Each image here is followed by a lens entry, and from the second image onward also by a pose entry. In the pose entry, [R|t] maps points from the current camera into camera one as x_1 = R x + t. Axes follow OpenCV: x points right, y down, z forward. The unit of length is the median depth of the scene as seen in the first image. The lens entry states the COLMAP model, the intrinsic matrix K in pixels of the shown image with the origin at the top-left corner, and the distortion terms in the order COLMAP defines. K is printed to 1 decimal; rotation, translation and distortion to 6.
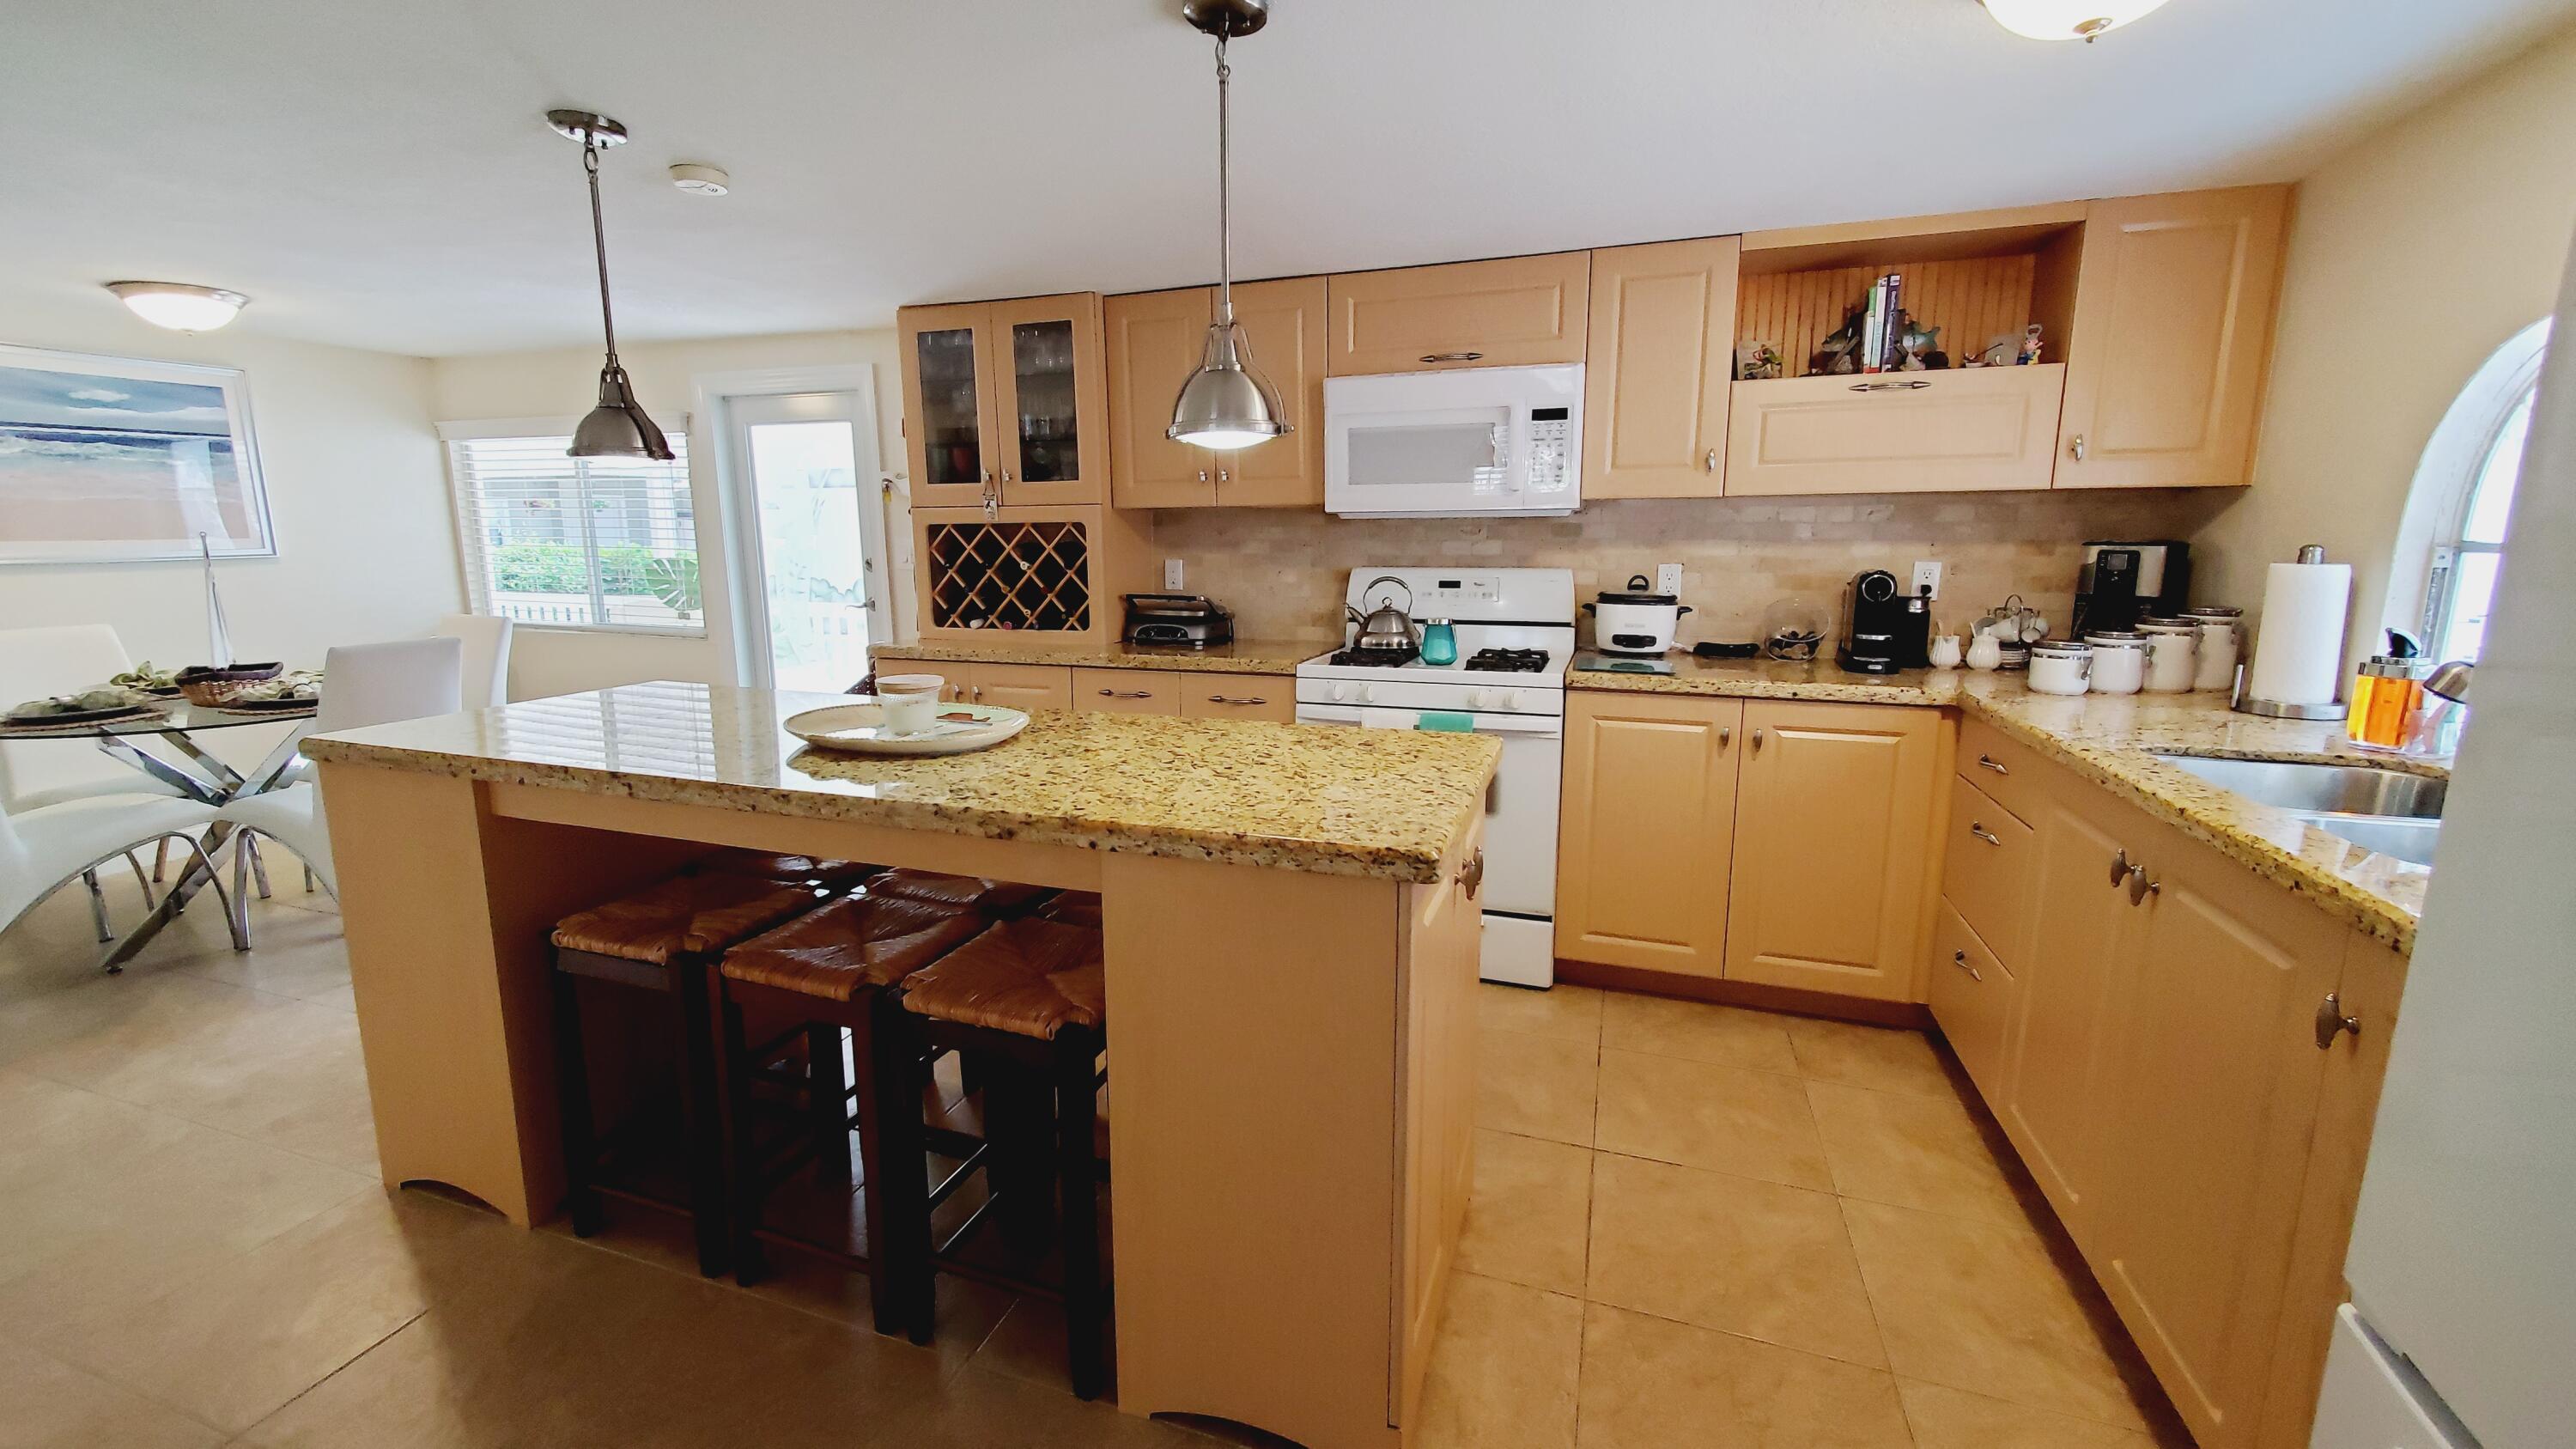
lens RADIAL K [[1022.7, 0, 1267.5], [0, 1022.7, 708.4], [0, 0, 1]] dist [0.005887, -0.000685]
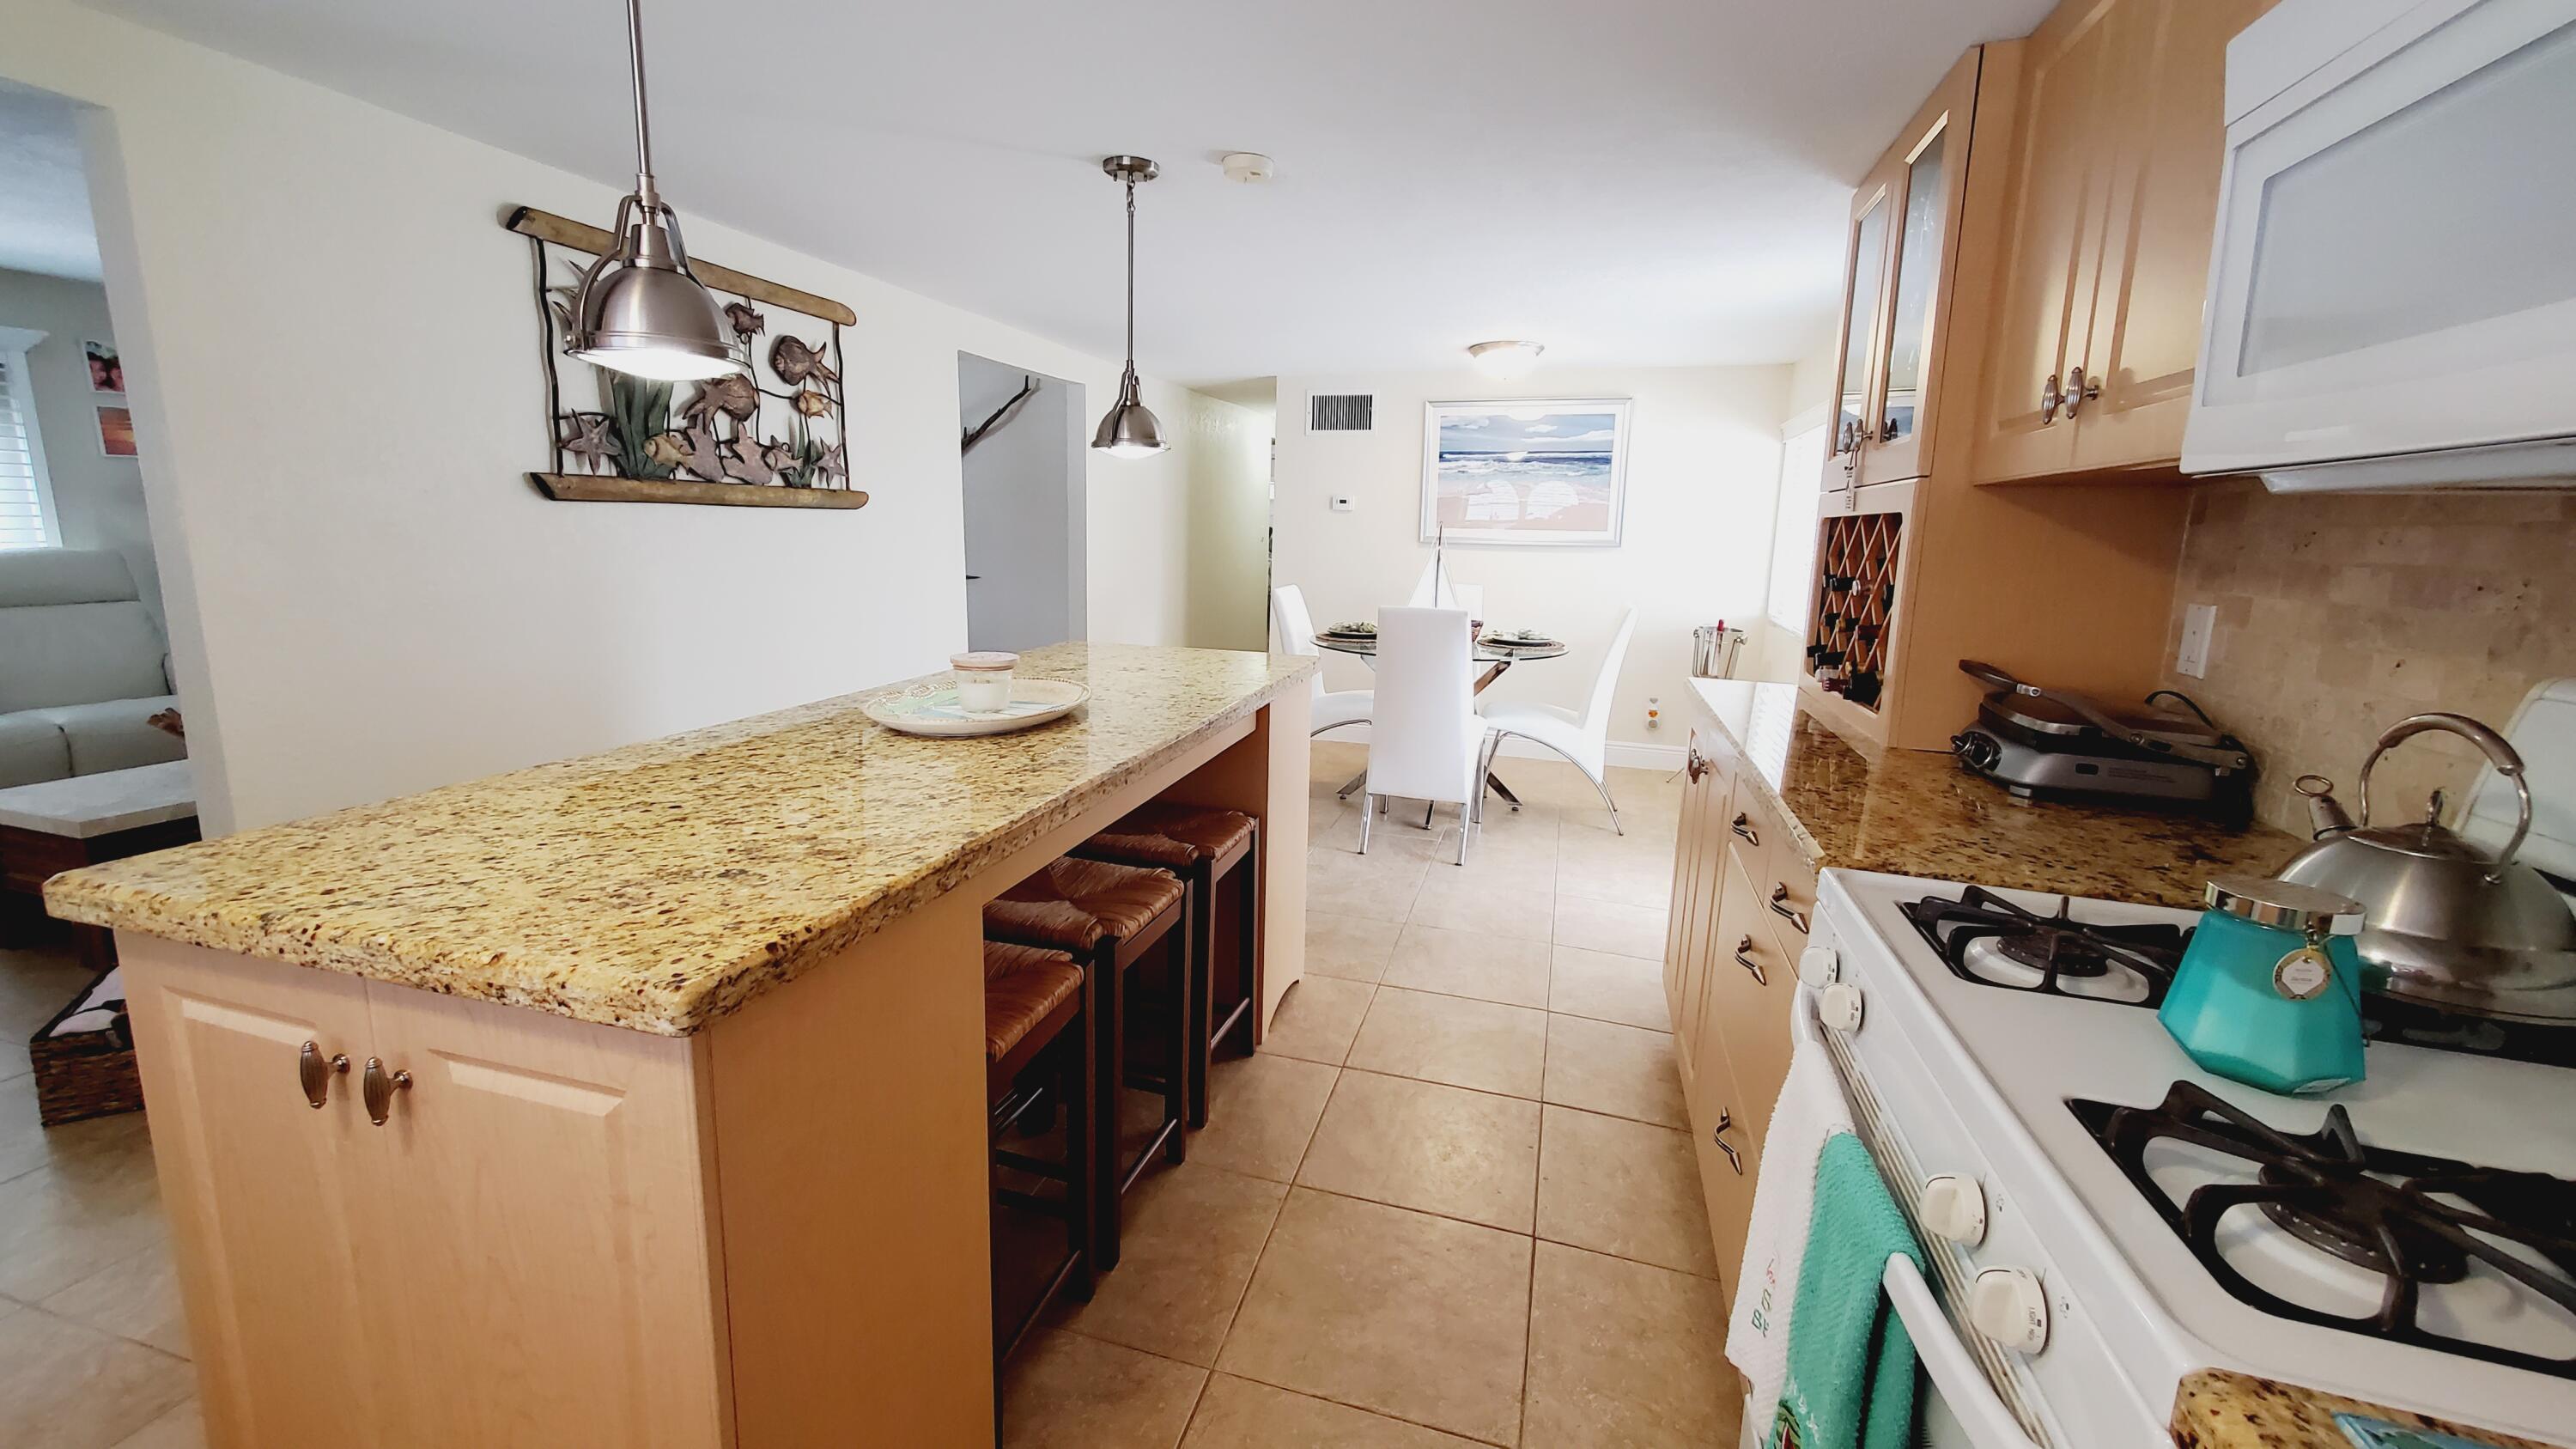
lens RADIAL K [[1022.7, 0, 1303.0], [0, 1022.7, 719.7], [0, 0, 1]] dist [0.005887, -0.000685]
pose [[0.052826, 0.194353, -0.979508, 0.427568], [-0.198222, 0.963400, 0.180466, -0.138964], [0.978733, 0.184626, 0.089417, 0.820545]]
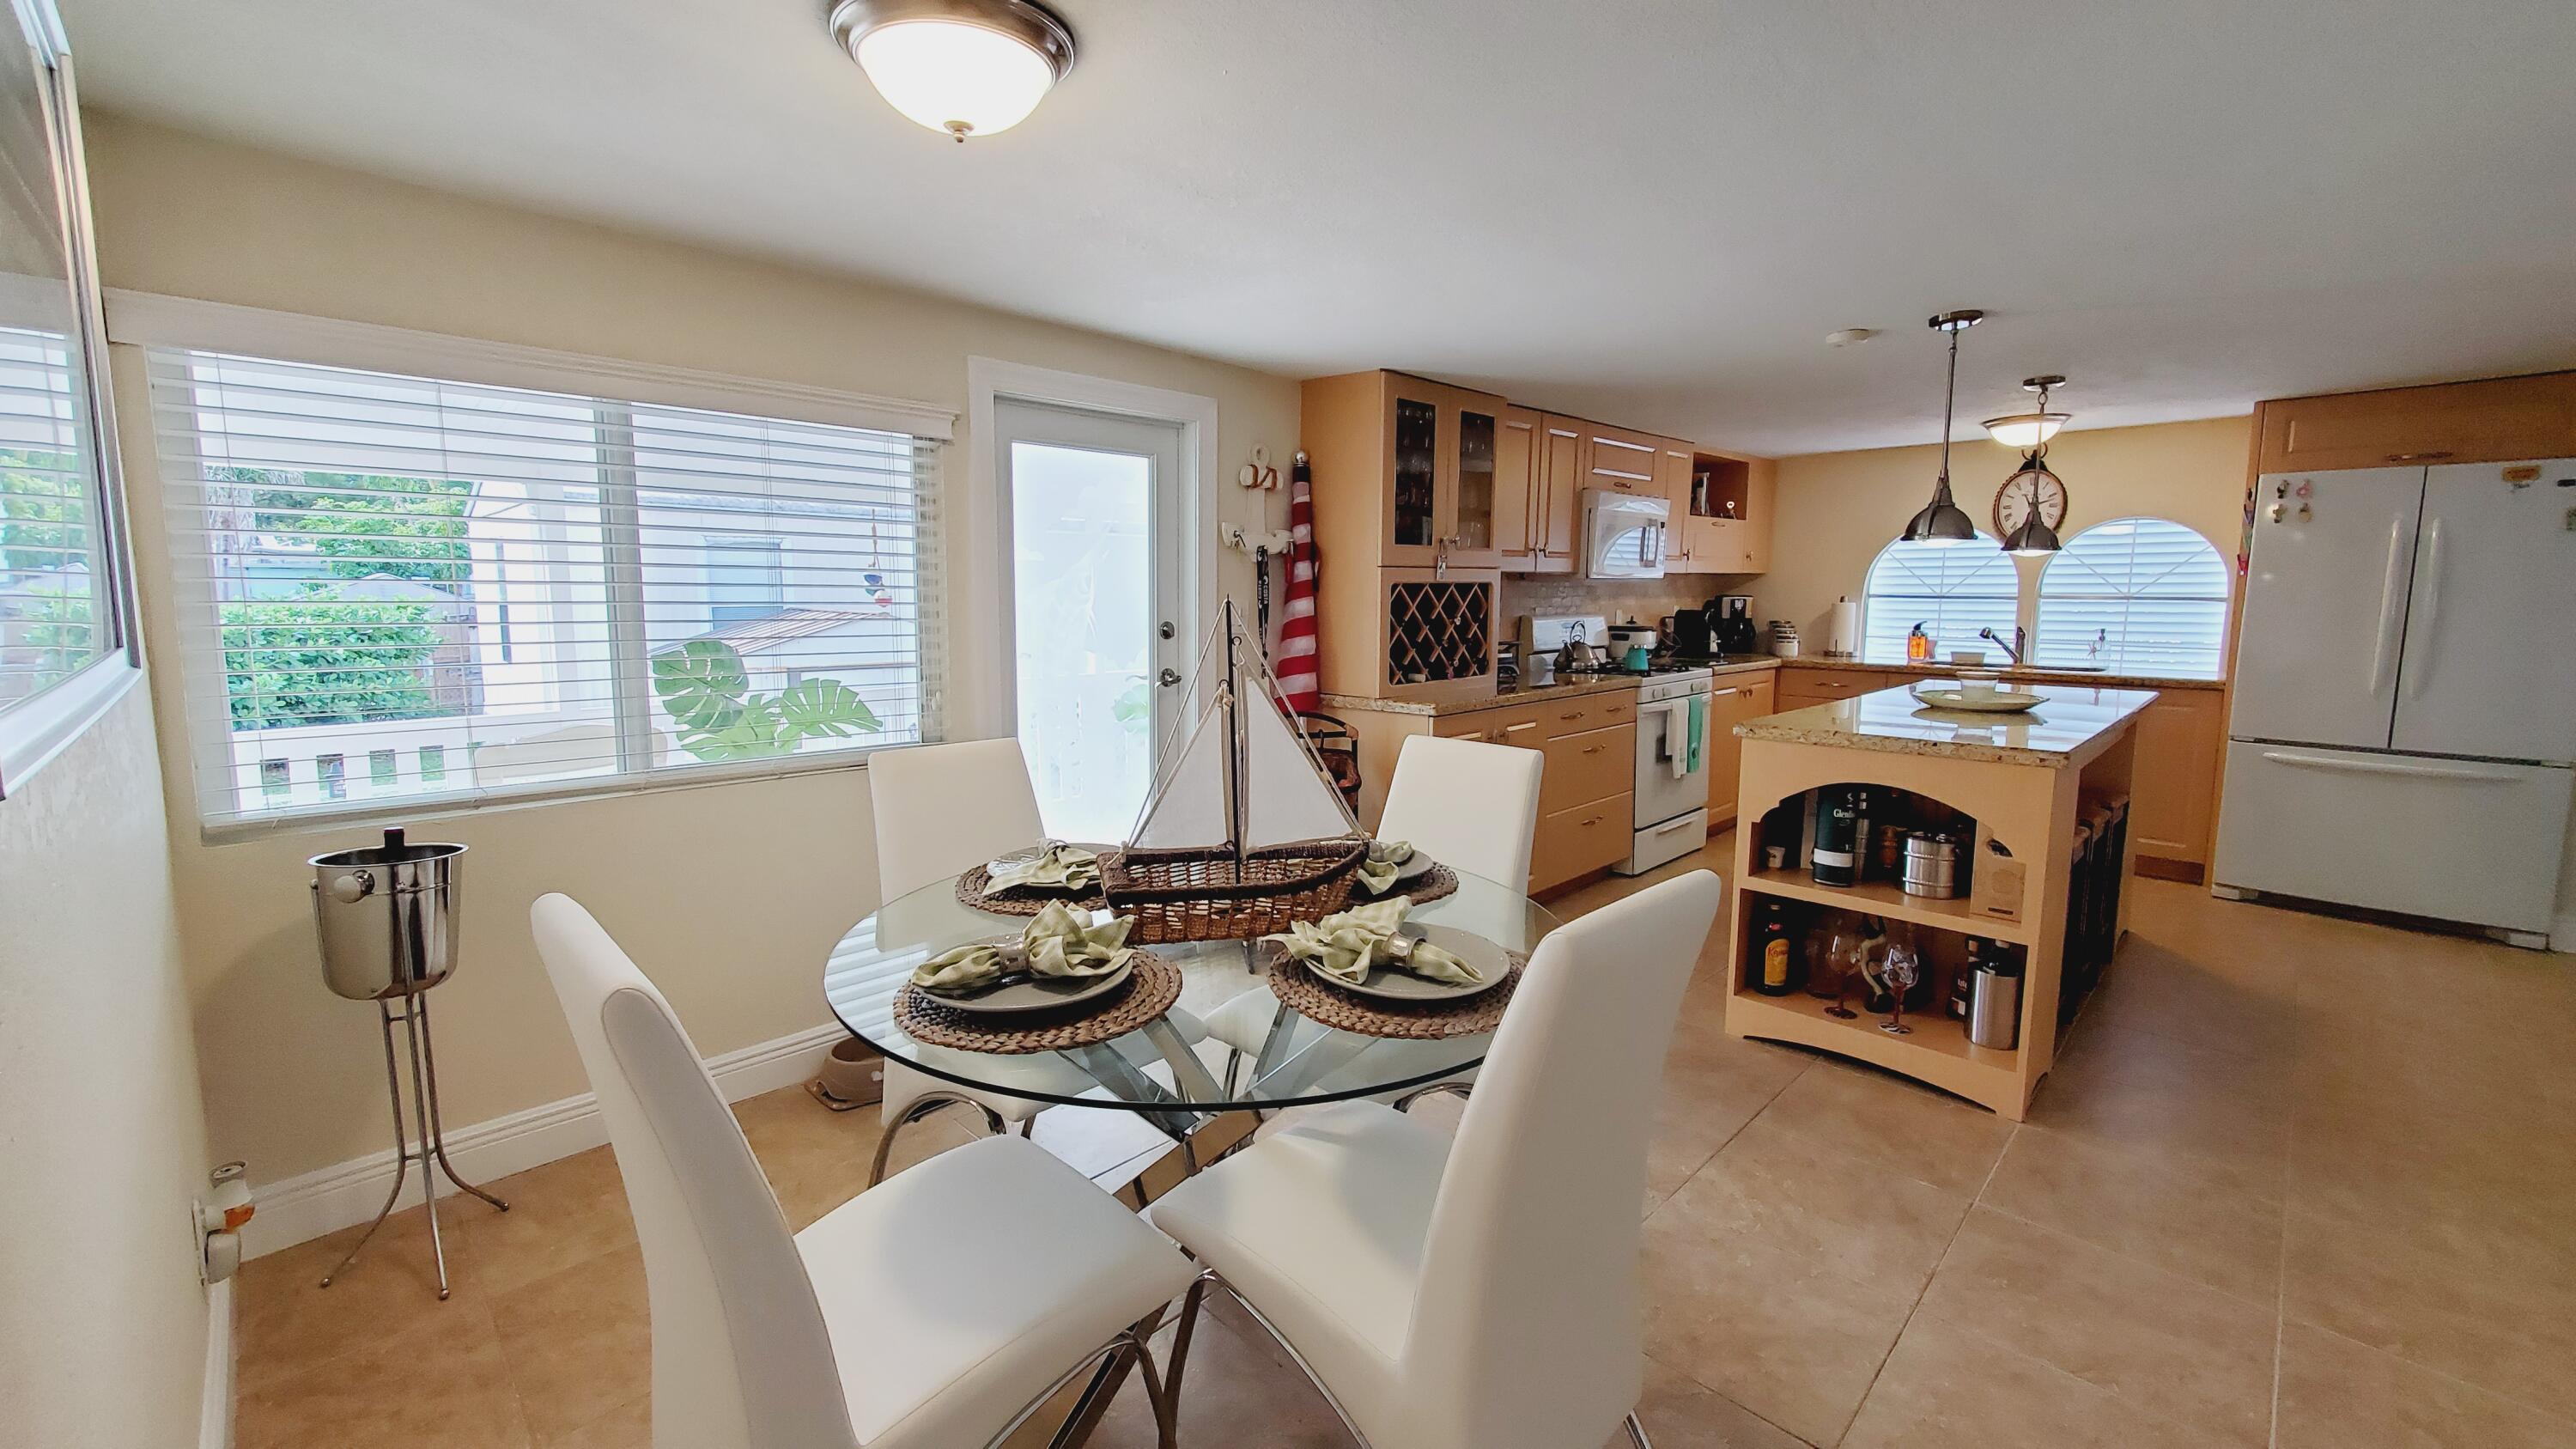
lens RADIAL K [[1022.7, 0, 1276.7], [0, 1022.7, 712.3], [0, 0, 1]] dist [0.005887, -0.000685]
pose [[0.437304, -0.102842, 0.893414, -1.672573], [0.153418, 0.987408, 0.038568, -0.145032], [-0.886131, 0.120200, 0.447576, 0.864066]]
